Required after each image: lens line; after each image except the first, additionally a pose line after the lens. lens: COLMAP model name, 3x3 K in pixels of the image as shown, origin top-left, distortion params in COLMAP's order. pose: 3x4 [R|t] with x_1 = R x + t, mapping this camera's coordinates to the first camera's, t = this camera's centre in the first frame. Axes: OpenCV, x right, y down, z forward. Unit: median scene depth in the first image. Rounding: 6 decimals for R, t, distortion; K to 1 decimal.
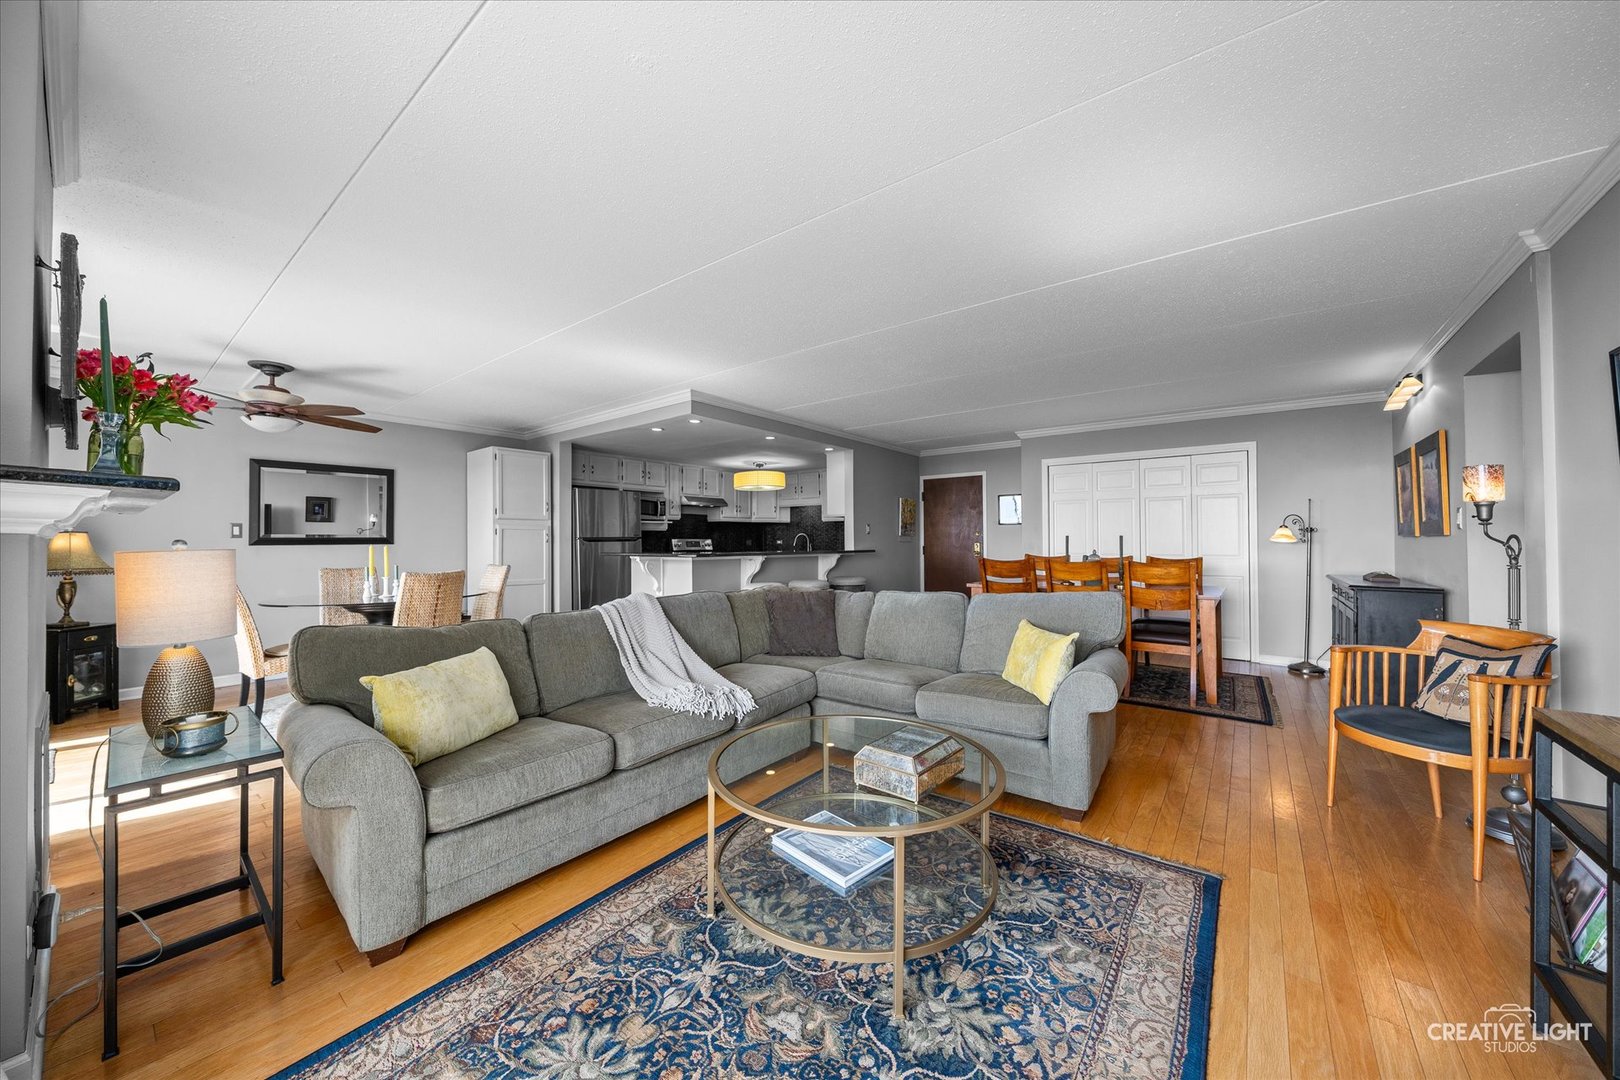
lens RADIAL K [[564.5, 0, 810.0], [0, 564.5, 540.0], [0, 0, 1]] dist [-0.000032, 0.000001]
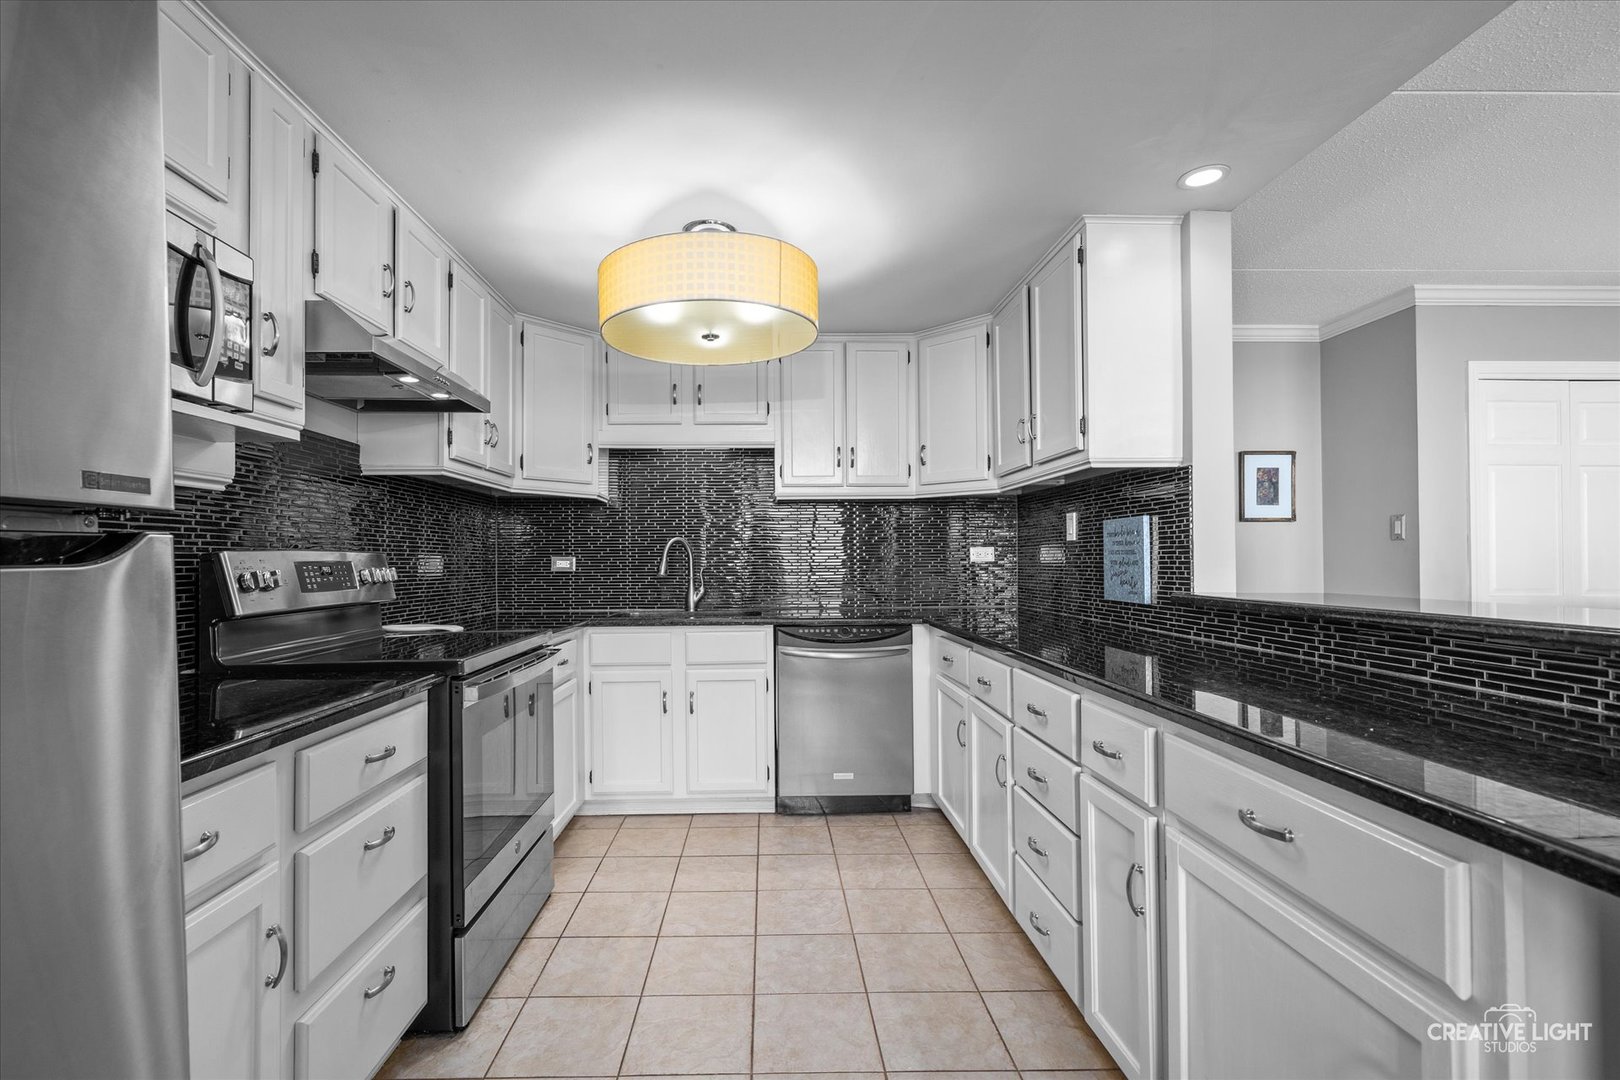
lens RADIAL K [[723.8, 0, 810.0], [0, 723.8, 540.0], [0, 0, 1]] dist [-0.001025, -0.000063]
pose [[0.776095, 0.015201, 0.630432, -0.251058], [-0.001843, 0.999760, -0.021837, -0.000679], [-0.630613, 0.015786, 0.775937, 0.779486]]
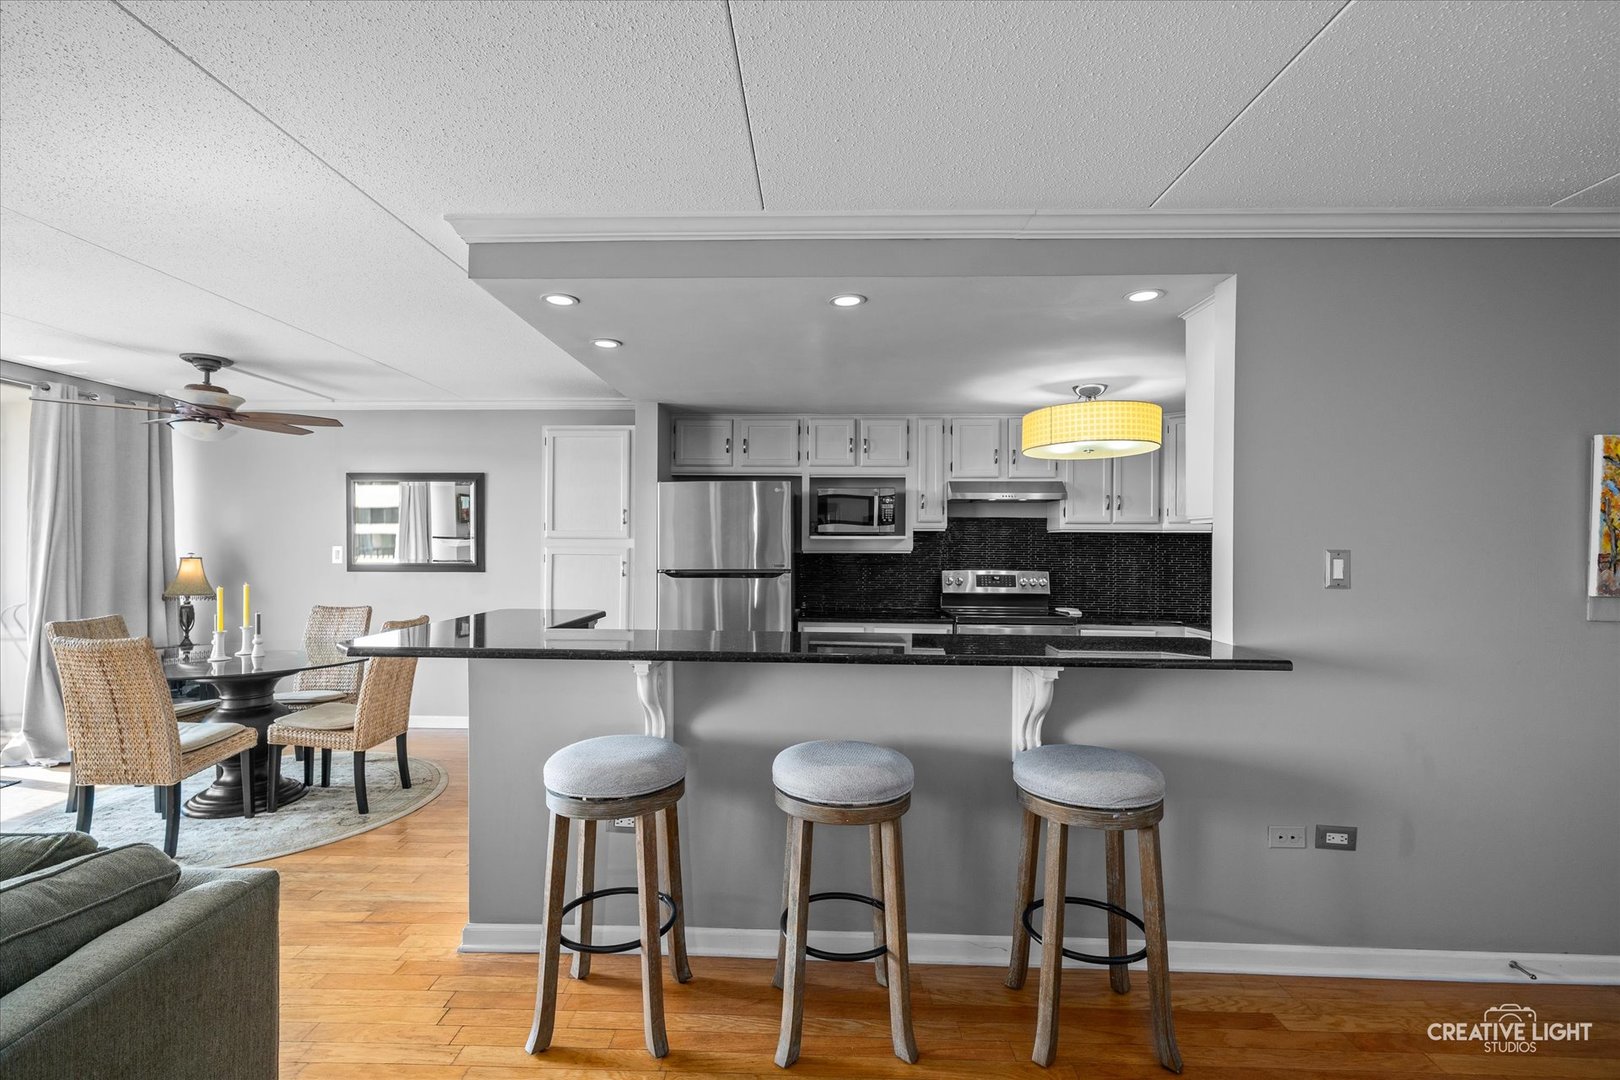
lens RADIAL K [[723.8, 0, 810.0], [0, 723.8, 540.0], [0, 0, 1]] dist [-0.001025, -0.000063]
pose [[0.584203, 0.003949, -0.811598, 0.217010], [-0.007182, 0.999974, -0.000304, -0.028634], [0.811576, 0.006006, 0.584216, 0.581735]]
